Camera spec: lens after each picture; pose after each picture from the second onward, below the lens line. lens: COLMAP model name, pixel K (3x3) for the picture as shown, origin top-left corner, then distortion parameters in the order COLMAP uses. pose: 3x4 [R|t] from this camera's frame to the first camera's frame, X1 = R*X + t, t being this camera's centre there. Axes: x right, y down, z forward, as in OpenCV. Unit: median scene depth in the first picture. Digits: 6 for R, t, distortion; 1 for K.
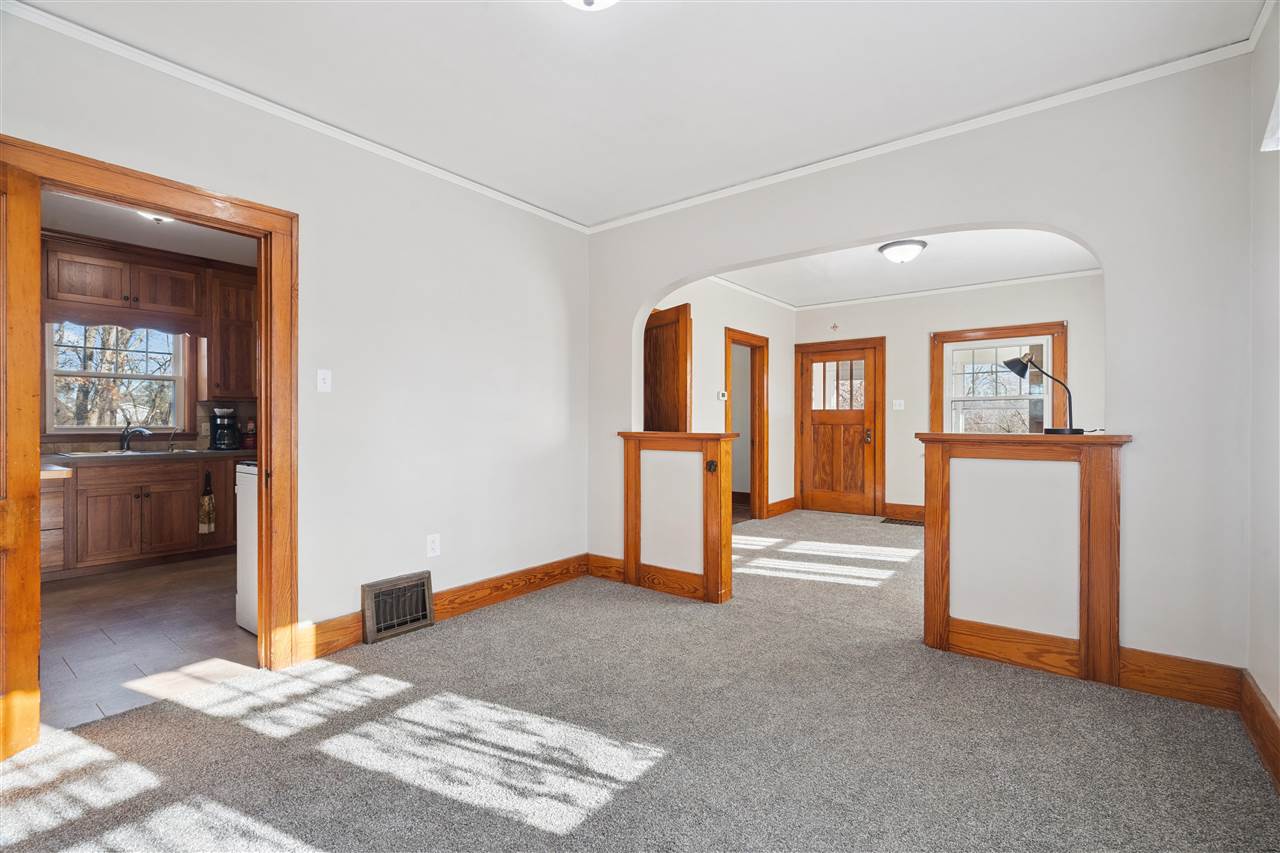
lens RADIAL K [[583.4, 0, 641.6], [0, 583.4, 423.7], [0, 0, 1]] dist [-0.005174, -0.000241]
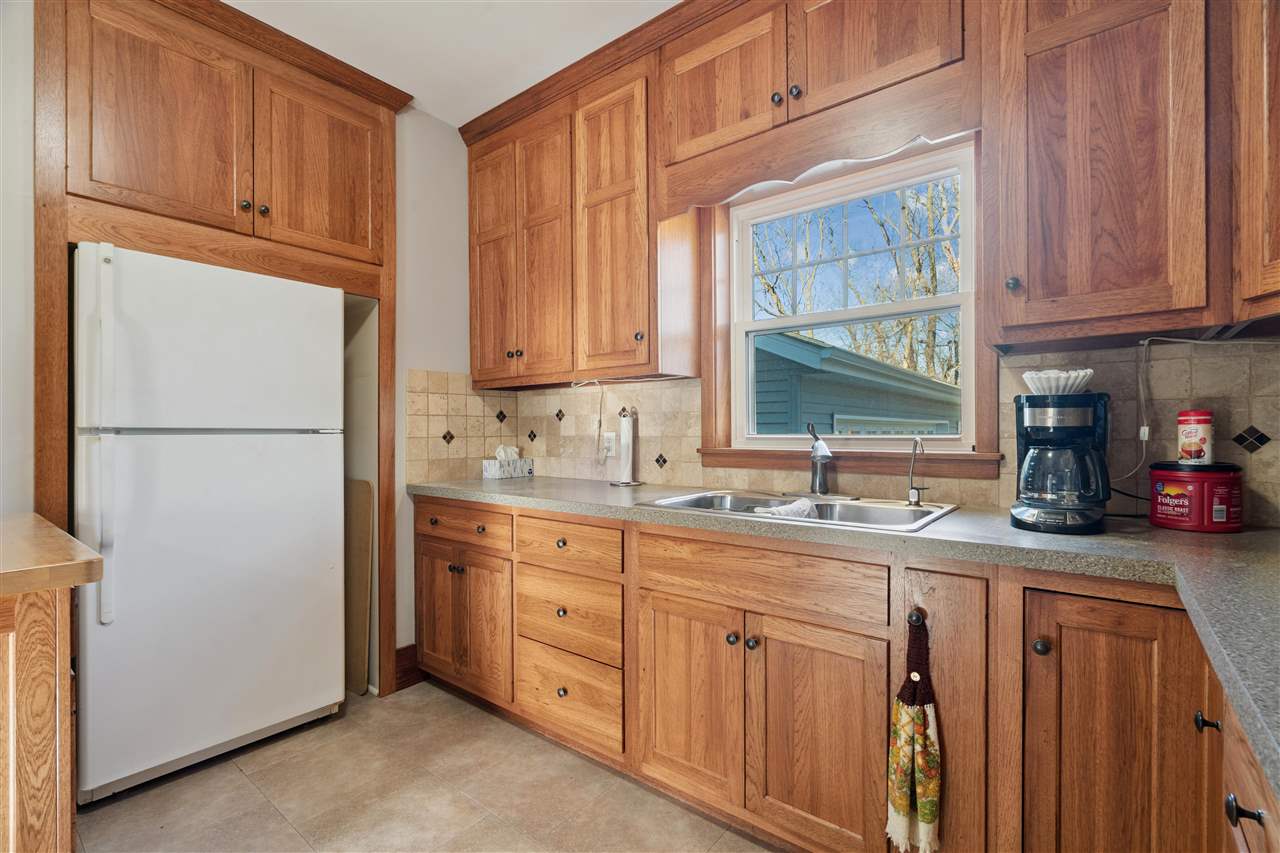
lens RADIAL K [[583.4, 0, 641.1], [0, 583.4, 429.8], [0, 0, 1]] dist [-0.005174, -0.000241]
pose [[-0.016666, -0.003736, -0.999854, -0.485415], [-0.003889, 0.999986, -0.003671, 0.003305], [0.999854, 0.003828, -0.016680, 0.883497]]
